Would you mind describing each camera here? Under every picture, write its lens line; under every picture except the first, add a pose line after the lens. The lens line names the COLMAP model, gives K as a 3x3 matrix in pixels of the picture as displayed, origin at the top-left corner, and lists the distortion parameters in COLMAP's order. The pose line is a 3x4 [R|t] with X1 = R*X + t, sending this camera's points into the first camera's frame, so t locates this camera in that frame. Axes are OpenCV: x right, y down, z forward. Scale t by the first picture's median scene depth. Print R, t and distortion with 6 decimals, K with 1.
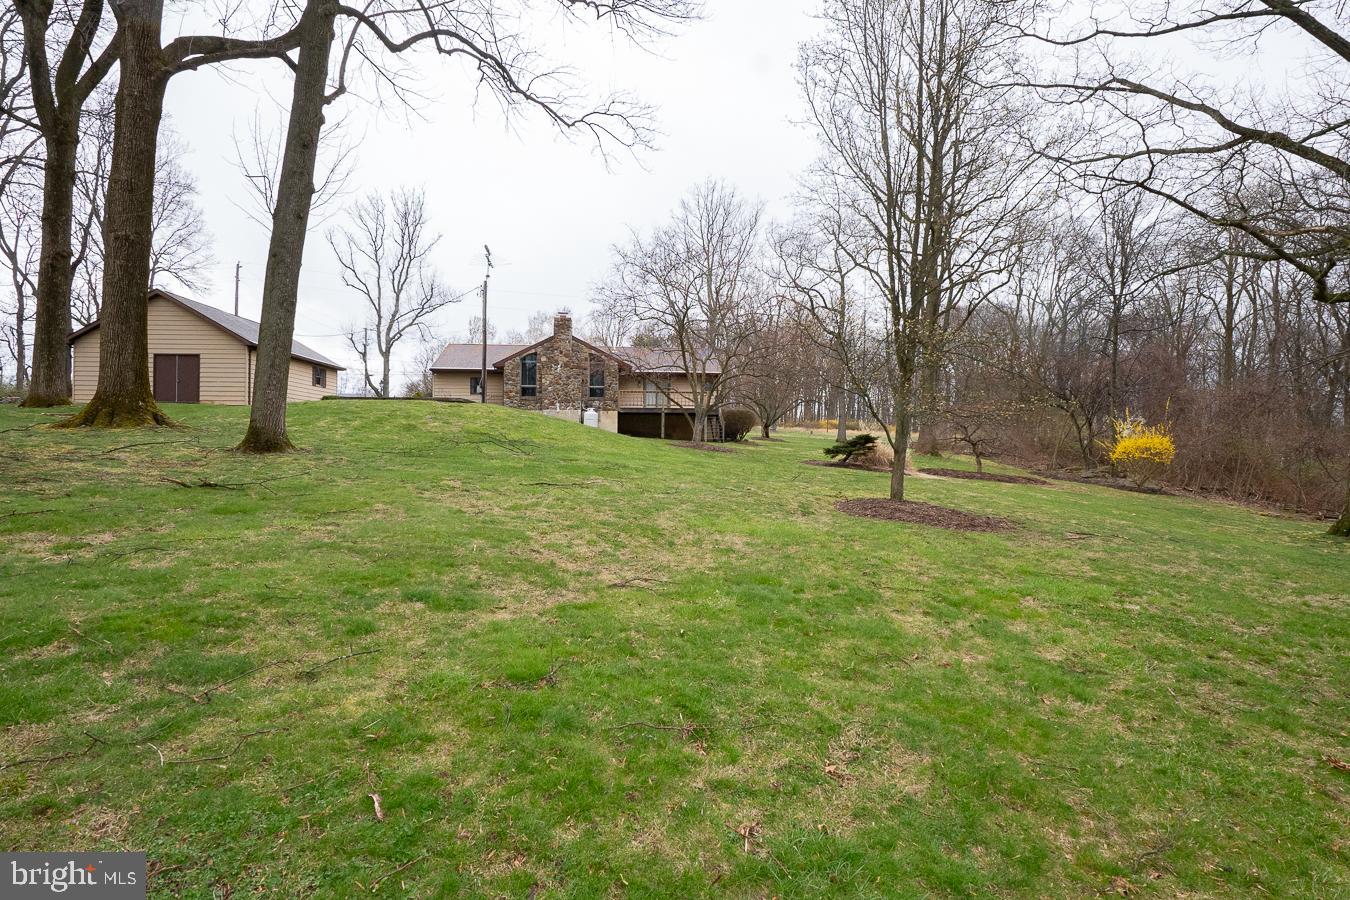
lens RADIAL K [[688.7, 0, 681.0], [0, 688.7, 450.5], [0, 0, 1]] dist [-0.052420, 0.012819]
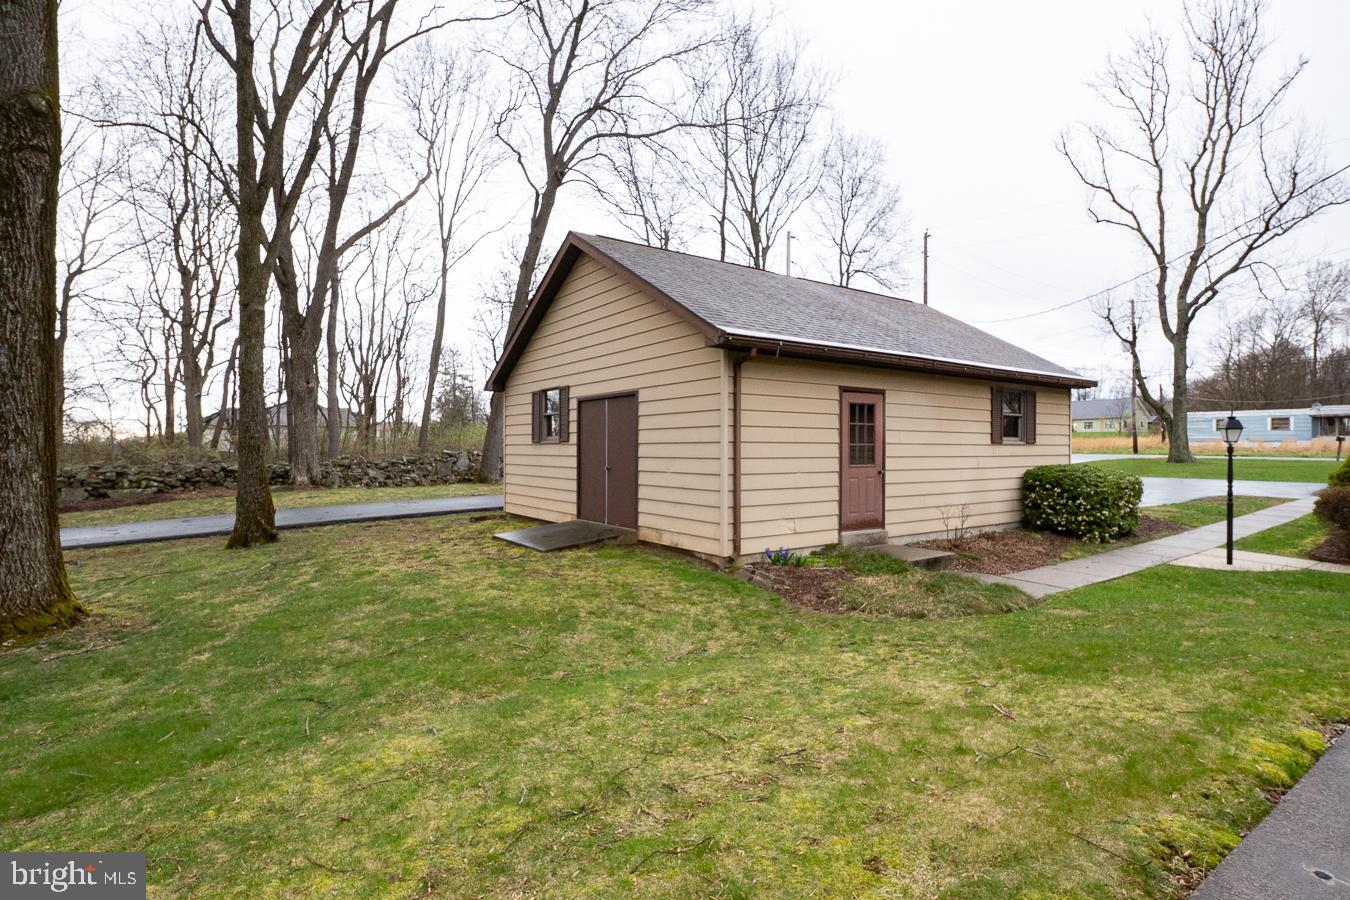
lens RADIAL K [[688.7, 0, 681.0], [0, 688.7, 450.5], [0, 0, 1]] dist [-0.052420, 0.012819]
pose [[0.527679, -0.005999, -0.849423, -0.208744], [0.004526, 0.999981, -0.004251, -0.057051], [0.849432, -0.001602, 0.527696, 0.428123]]
